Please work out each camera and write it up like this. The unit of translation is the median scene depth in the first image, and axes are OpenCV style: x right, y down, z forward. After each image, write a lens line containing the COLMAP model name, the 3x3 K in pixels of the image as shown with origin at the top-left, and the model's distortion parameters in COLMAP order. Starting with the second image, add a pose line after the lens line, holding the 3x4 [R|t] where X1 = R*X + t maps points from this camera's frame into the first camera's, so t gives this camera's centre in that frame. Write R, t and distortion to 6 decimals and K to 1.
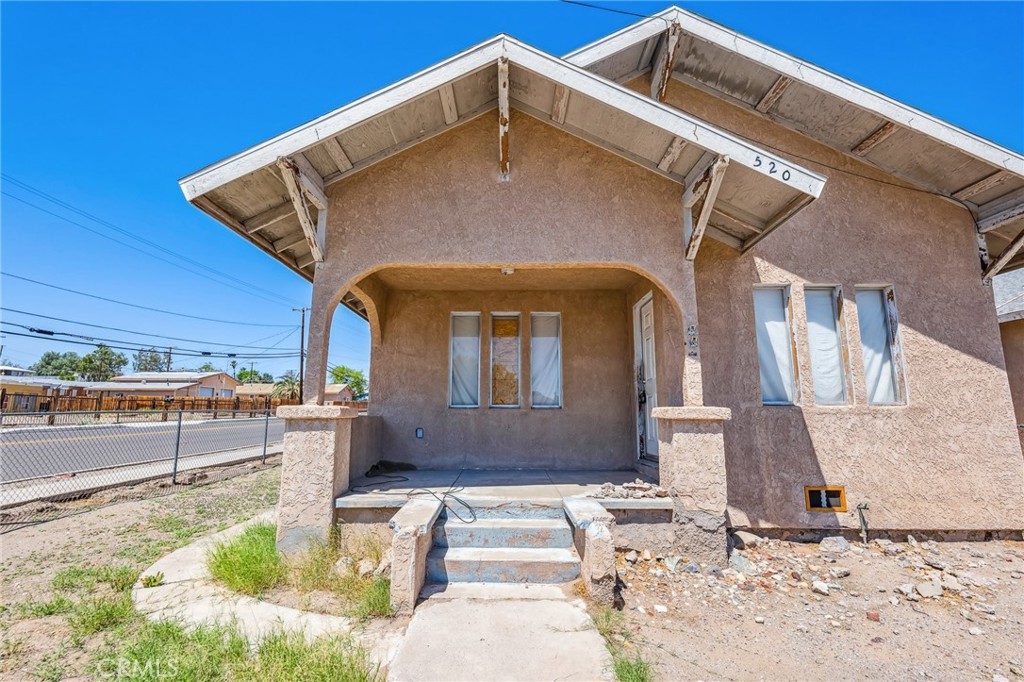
lens RADIAL K [[488.4, 0, 512.0], [0, 488.4, 341.0], [0, 0, 1]] dist [0.013347, -0.000140]
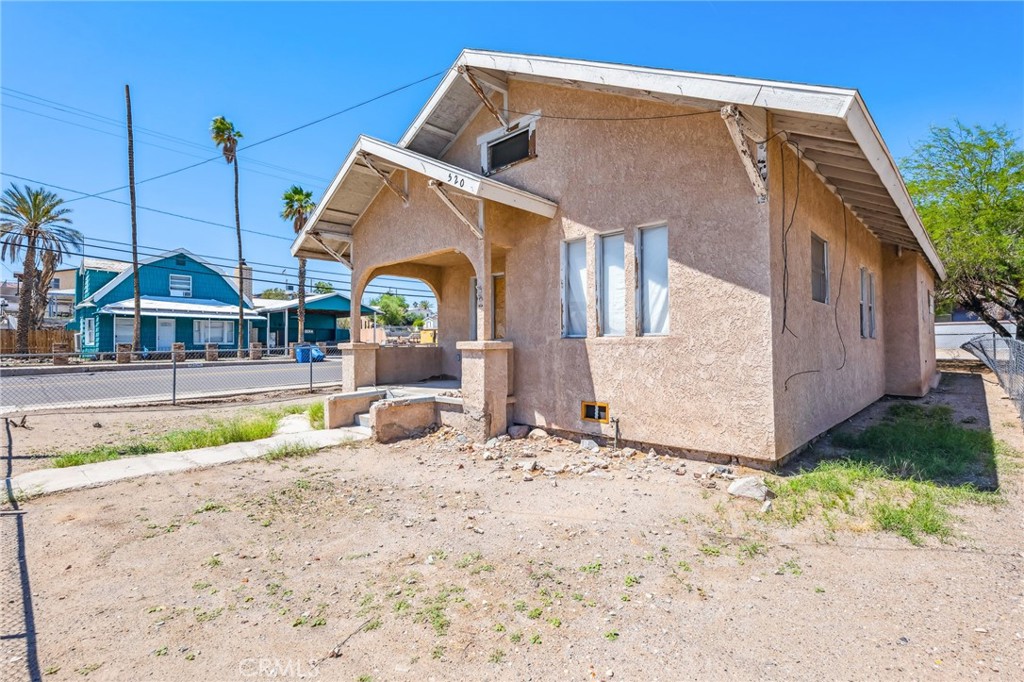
lens RADIAL K [[488.4, 0, 512.0], [0, 488.4, 341.0], [0, 0, 1]] dist [0.013347, -0.000140]
pose [[0.717982, -0.012165, -0.695955, 1.330417], [0.114088, 0.988382, 0.100423, -0.004452], [0.686648, -0.151502, 0.711029, 0.005185]]
